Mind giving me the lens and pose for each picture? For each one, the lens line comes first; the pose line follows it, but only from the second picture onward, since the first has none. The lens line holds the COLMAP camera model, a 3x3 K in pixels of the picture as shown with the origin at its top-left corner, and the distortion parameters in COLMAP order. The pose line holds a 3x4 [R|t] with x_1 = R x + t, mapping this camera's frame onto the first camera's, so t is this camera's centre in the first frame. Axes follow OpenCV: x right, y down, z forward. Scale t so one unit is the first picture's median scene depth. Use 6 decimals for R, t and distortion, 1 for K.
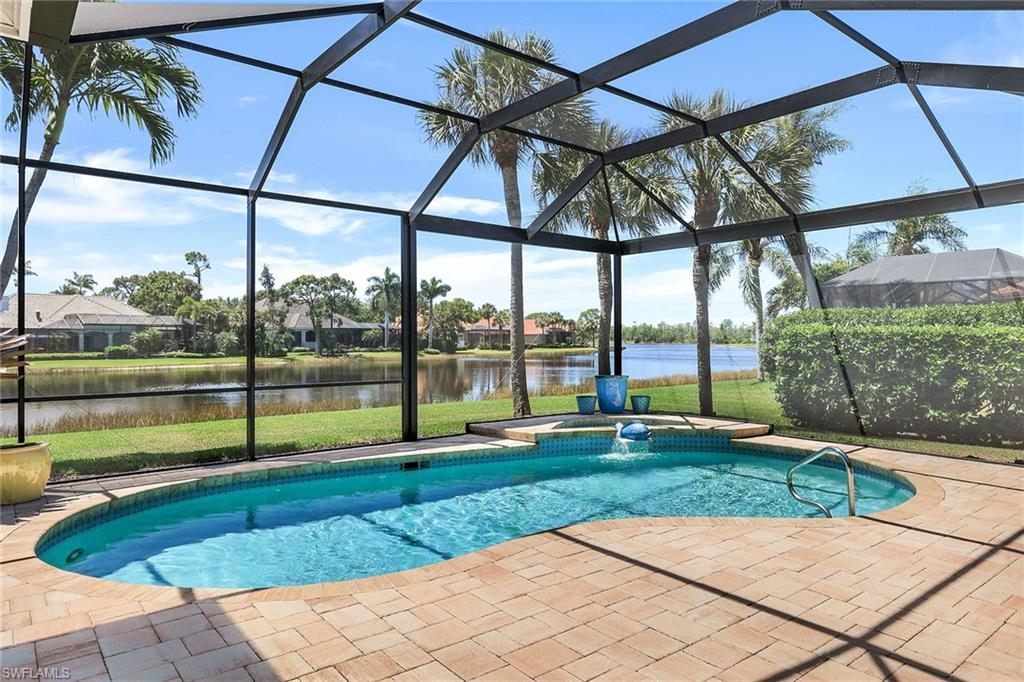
lens RADIAL K [[649.9, 0, 512.0], [0, 649.9, 341.0], [0, 0, 1]] dist [-0.001946, 0.001884]
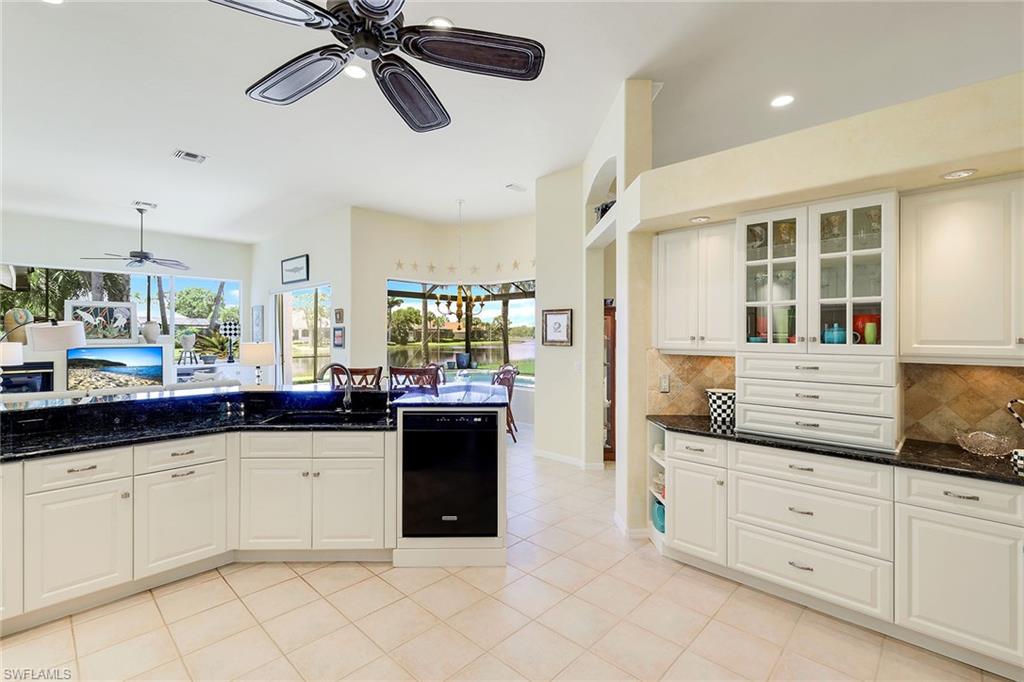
lens RADIAL K [[459.0, 0, 508.6], [0, 459.0, 335.1], [0, 0, 1]] dist [-0.000337, -0.000087]
pose [[0.991948, 0.002653, 0.126616, 0.018473], [-0.002285, 0.999993, -0.003048, -0.001563], [-0.126623, 0.002734, 0.991947, -0.118760]]
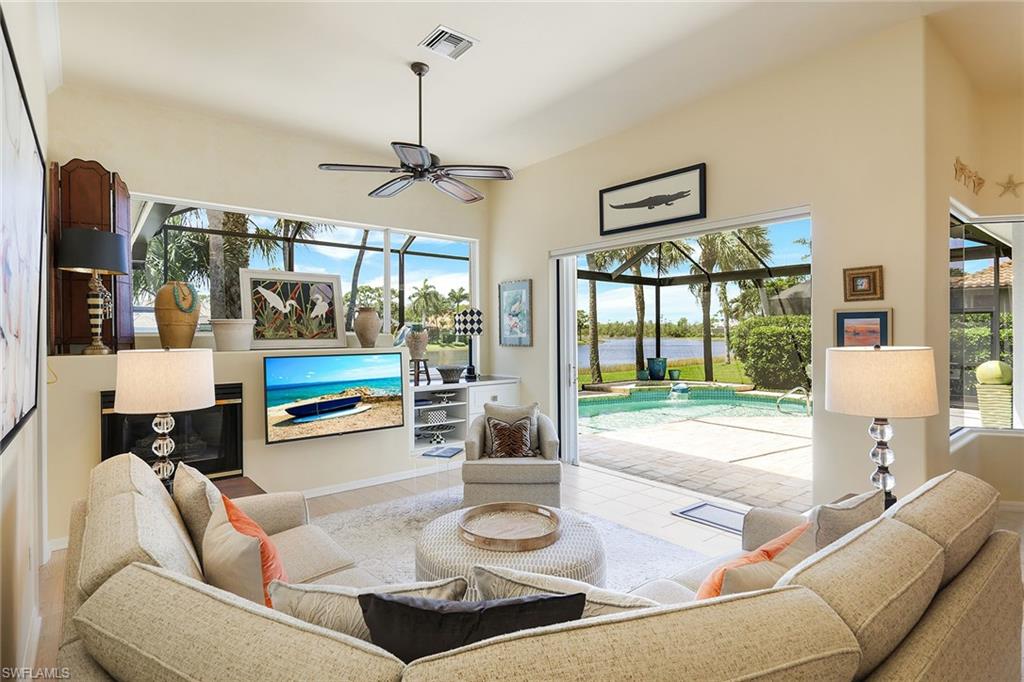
lens RADIAL K [[523.6, 0, 509.9], [0, 523.6, 335.9], [0, 0, 1]] dist [0.003248, 0.000995]
pose [[0.999996, -0.002322, 0.001562, -0.039958], [0.002321, 0.999997, 0.000697, -0.001142], [-0.001564, -0.000693, 0.999999, -0.063078]]
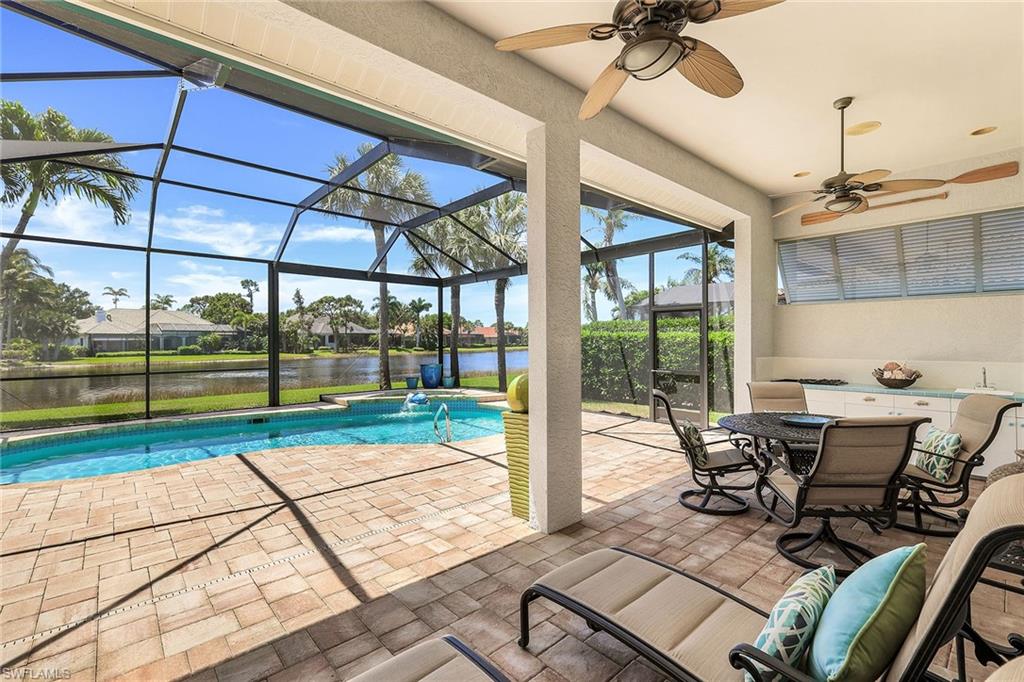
lens RADIAL K [[449.5, 0, 511.4], [0, 449.5, 339.4], [0, 0, 1]] dist [0.002723, 0.000075]
pose [[0.998569, -0.002324, 0.053427, 0.049935], [0.002591, 0.999984, -0.004933, -0.000157], [-0.053414, 0.005064, 0.998560, -0.016949]]
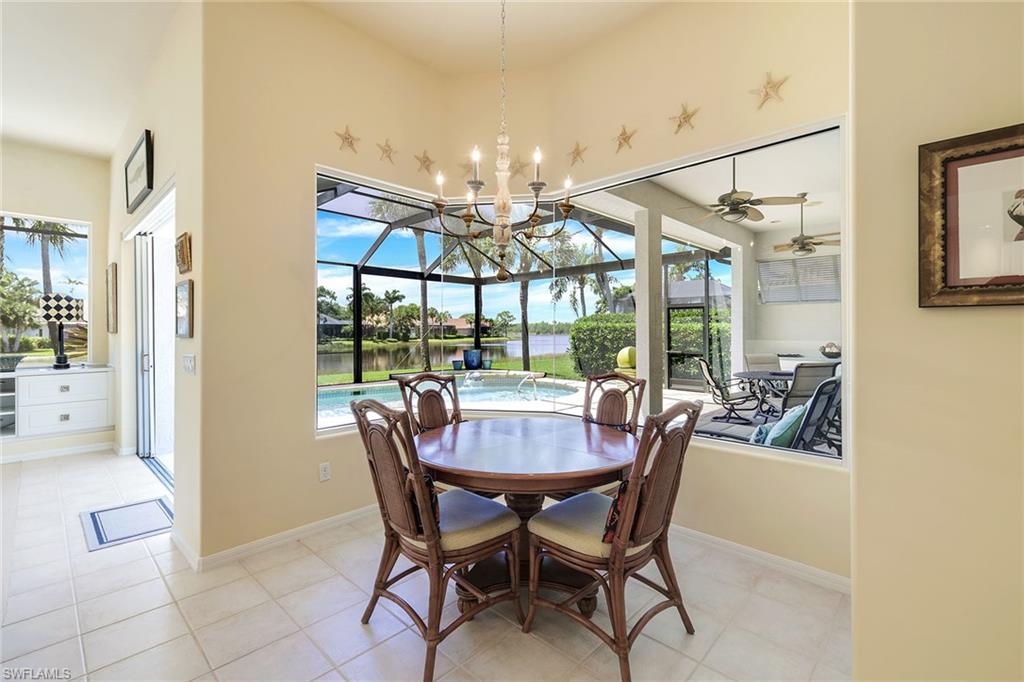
lens RADIAL K [[454.0, 0, 511.9], [0, 454.0, 333.6], [0, 0, 1]] dist [0.000089, -0.000243]
pose [[0.991564, -0.003168, 0.129580, 0.016837], [0.003016, 0.999995, 0.001368, 0.000825], [-0.129583, -0.000965, 0.991568, -0.055051]]
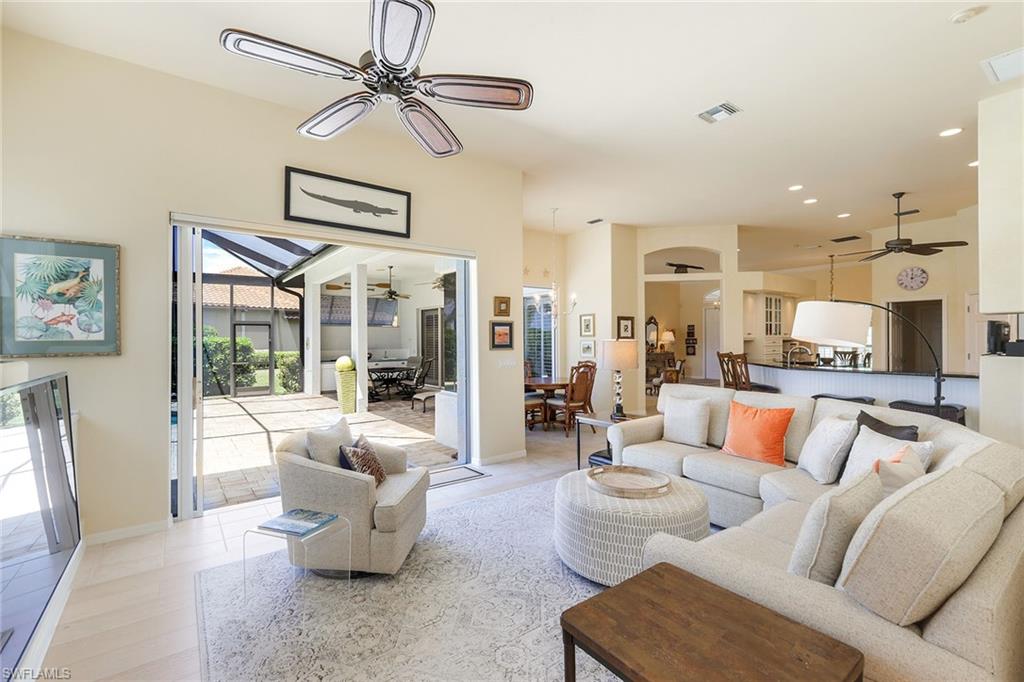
lens RADIAL K [[449.5, 0, 511.4], [0, 449.5, 339.4], [0, 0, 1]] dist [0.002723, 0.000075]
pose [[0.038100, 0.000739, 0.999274, -0.080712], [0.010328, 0.999946, -0.001133, -0.000437], [-0.999221, 0.010364, 0.038090, -0.017110]]
